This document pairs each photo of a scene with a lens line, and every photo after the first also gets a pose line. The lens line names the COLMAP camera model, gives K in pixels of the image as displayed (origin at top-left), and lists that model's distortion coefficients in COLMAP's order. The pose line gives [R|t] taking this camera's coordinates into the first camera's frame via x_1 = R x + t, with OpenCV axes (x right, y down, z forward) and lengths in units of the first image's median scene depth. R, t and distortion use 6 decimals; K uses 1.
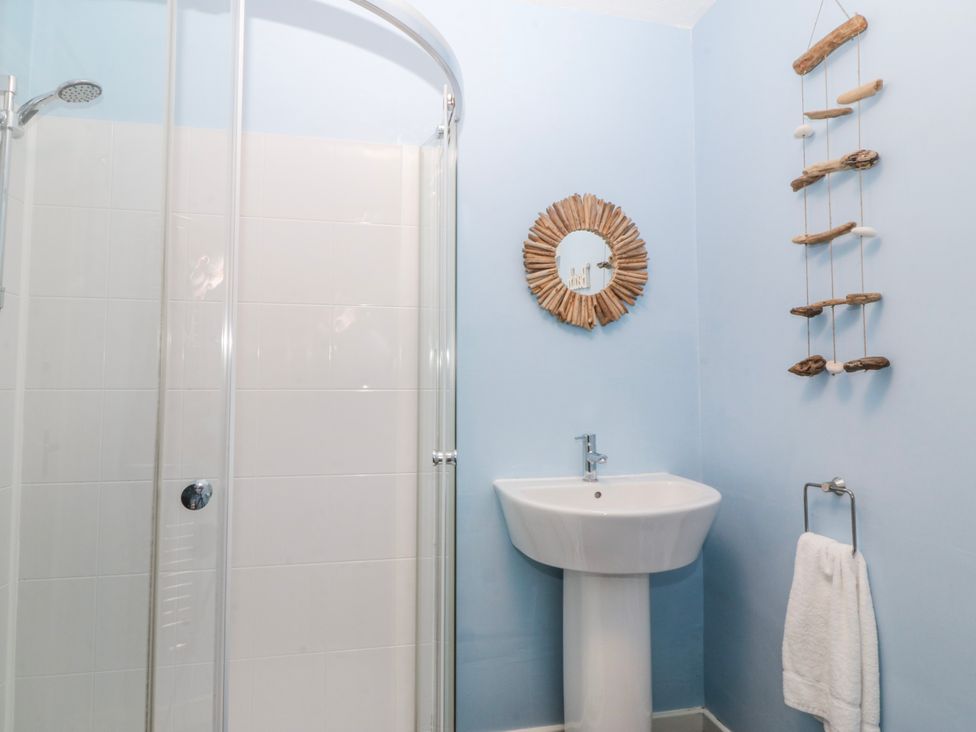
lens RADIAL K [[601.8, 0, 487.0], [0, 601.8, 360.6], [0, 0, 1]] dist [-0.000745, -0.013239]
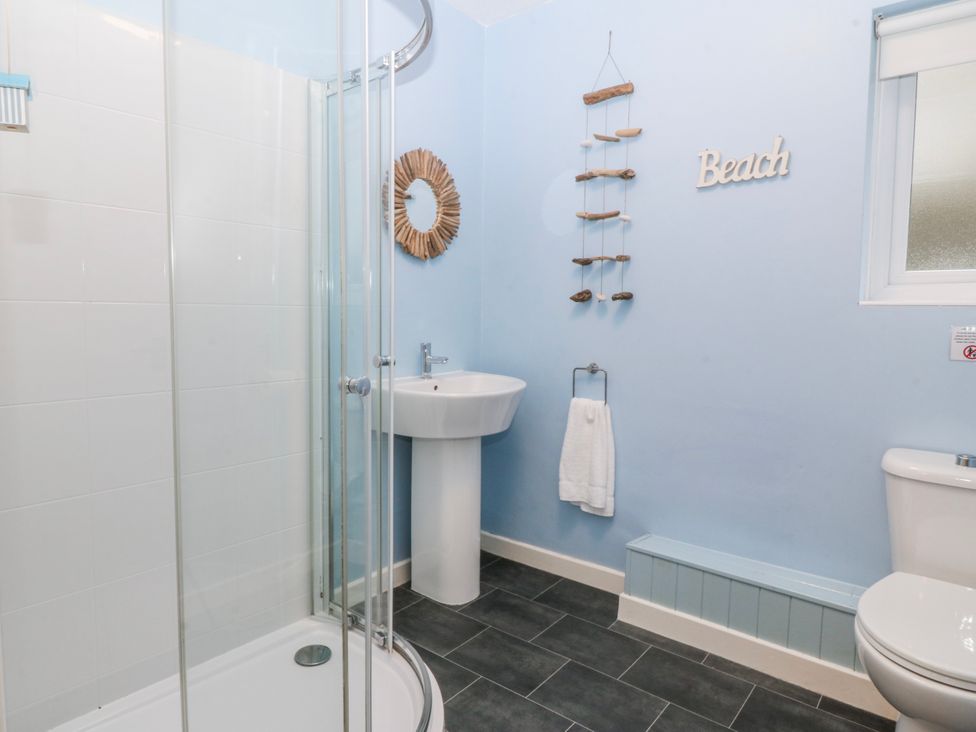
lens RADIAL K [[601.8, 0, 487.2], [0, 601.8, 364.8], [0, 0, 1]] dist [-0.000745, -0.013239]
pose [[0.777217, -0.046086, 0.627543, -0.576584], [-0.043106, 0.991072, 0.126170, -0.000150], [-0.627755, -0.125112, 0.768291, -0.089736]]
